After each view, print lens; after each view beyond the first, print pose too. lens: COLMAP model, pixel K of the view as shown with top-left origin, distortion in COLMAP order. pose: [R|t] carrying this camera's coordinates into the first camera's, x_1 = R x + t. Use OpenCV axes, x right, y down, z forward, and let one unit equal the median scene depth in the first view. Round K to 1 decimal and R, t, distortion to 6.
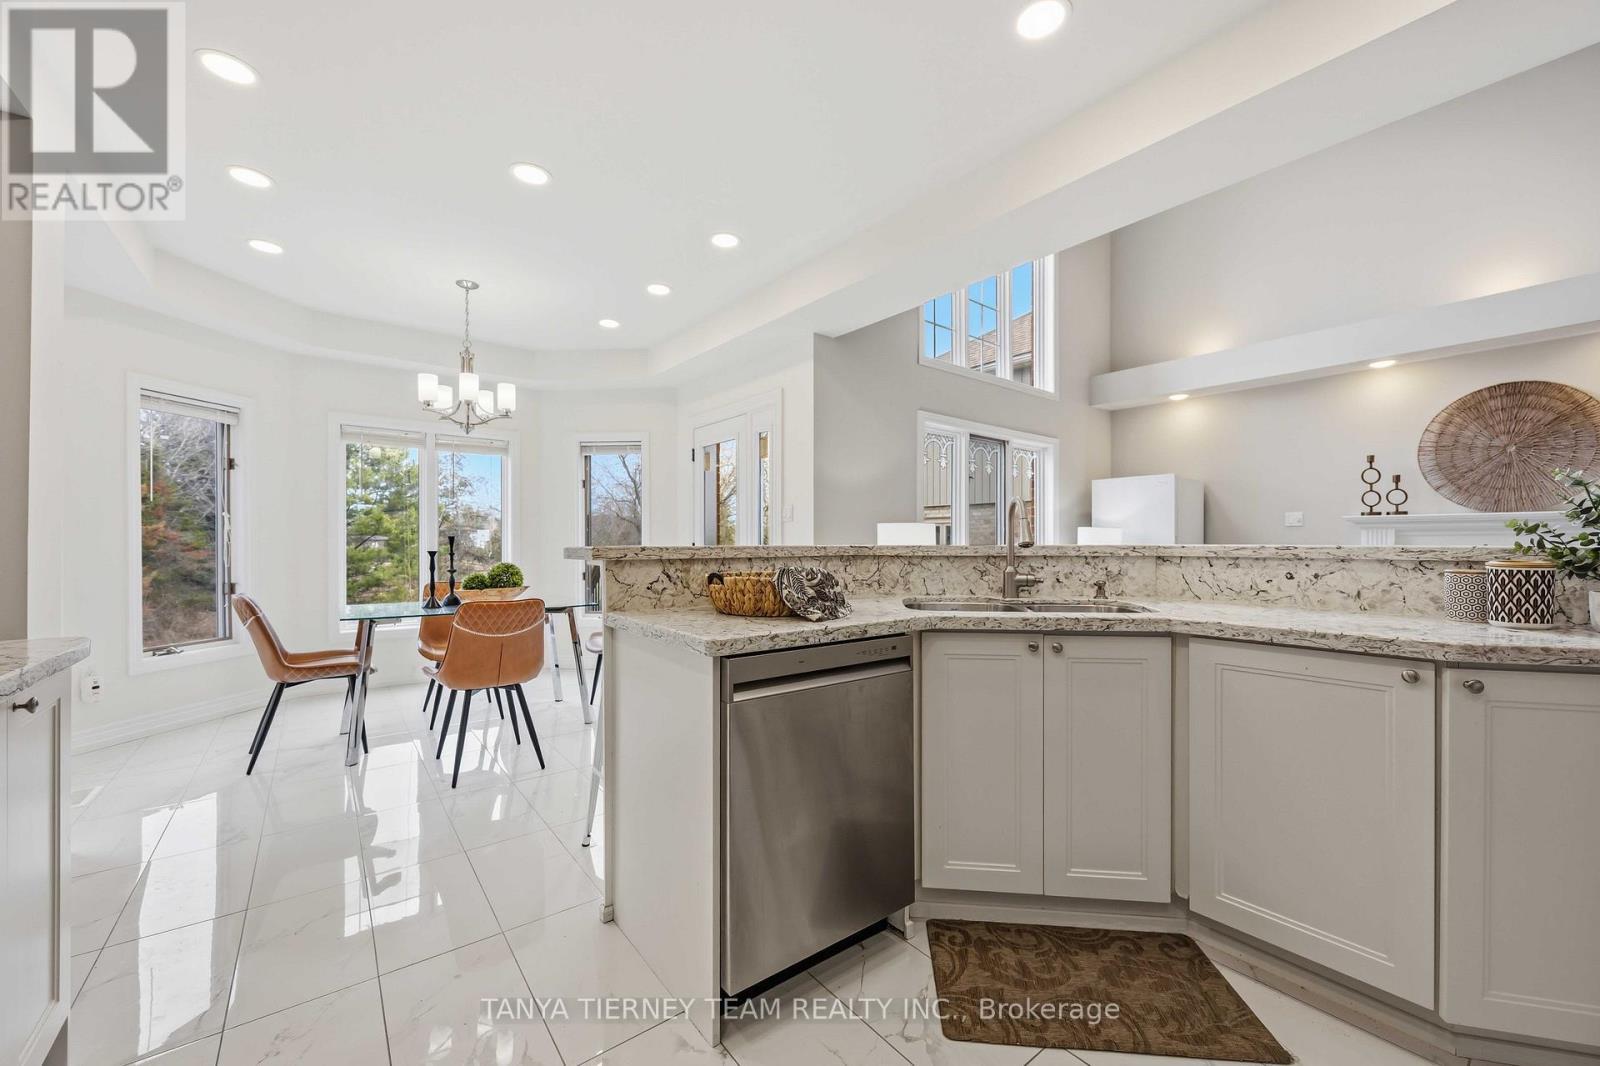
lens RADIAL K [[611.9, 0, 800.0], [0, 611.9, 543.3], [0, 0, 1]] dist [-0.000734, 0.000048]
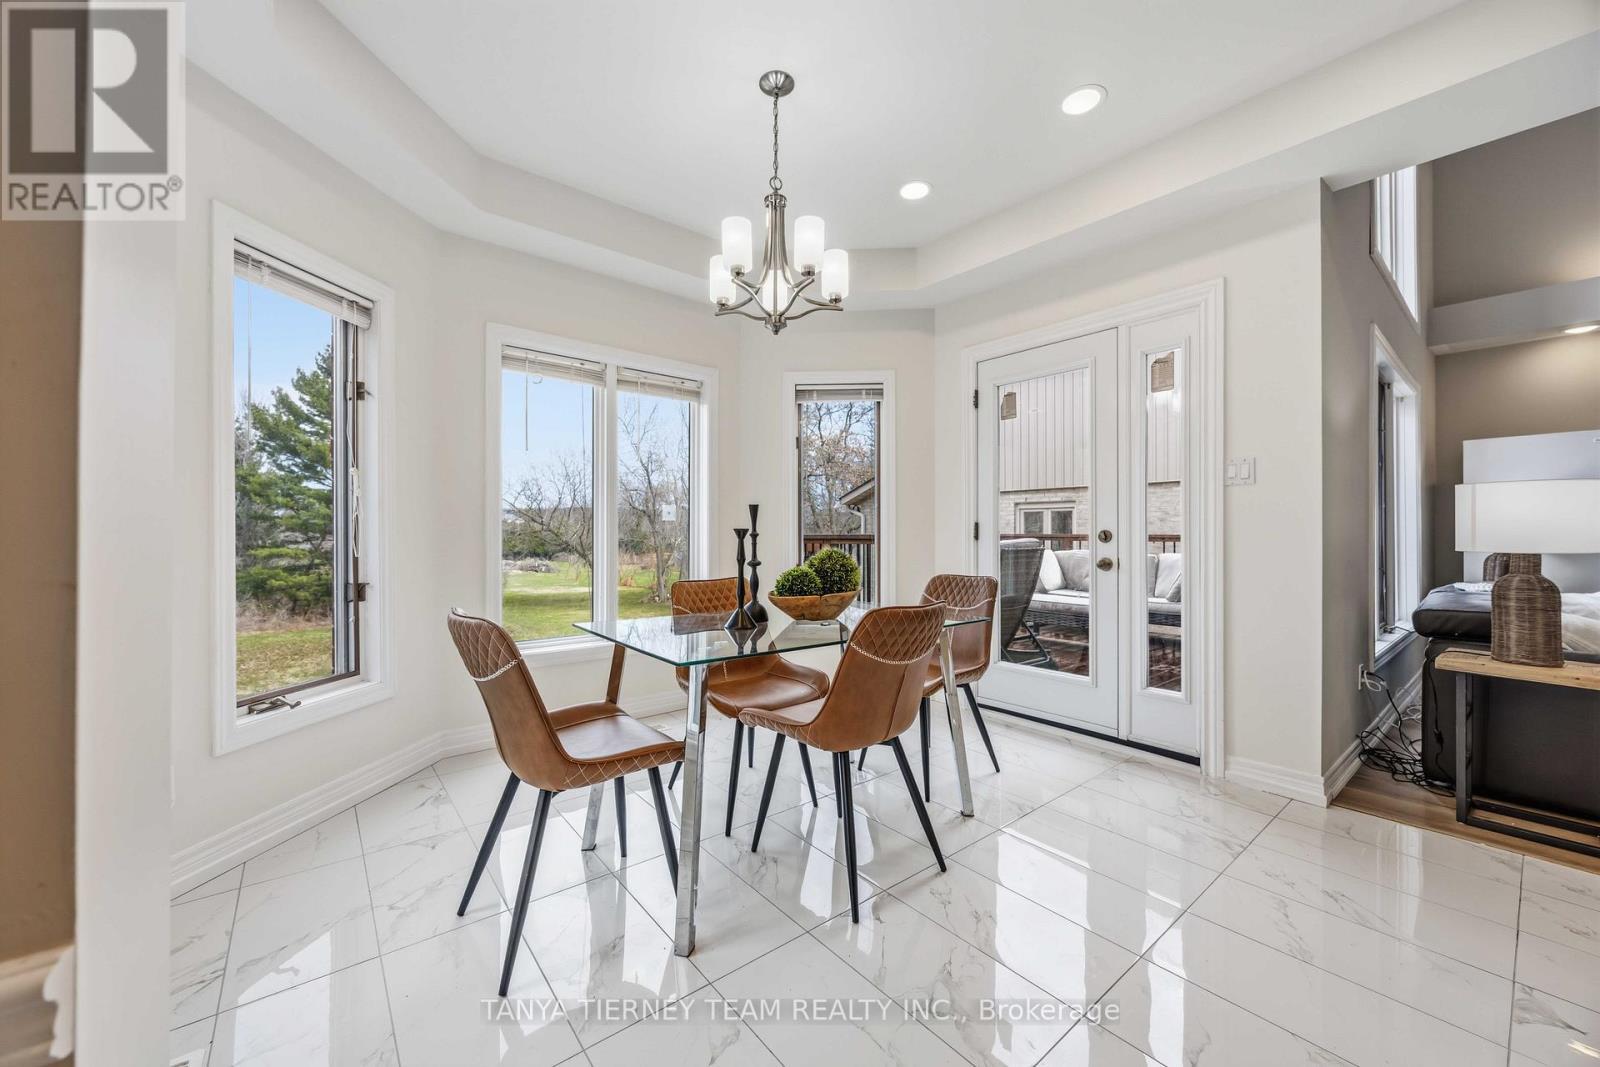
lens RADIAL K [[611.9, 0, 799.4], [0, 611.9, 529.5], [0, 0, 1]] dist [-0.000734, 0.000048]
pose [[0.999903, 0.001194, 0.013863, -0.545165], [-0.001044, 0.999940, -0.010870, 0.019082], [-0.013875, 0.010854, 0.999845, 0.416858]]
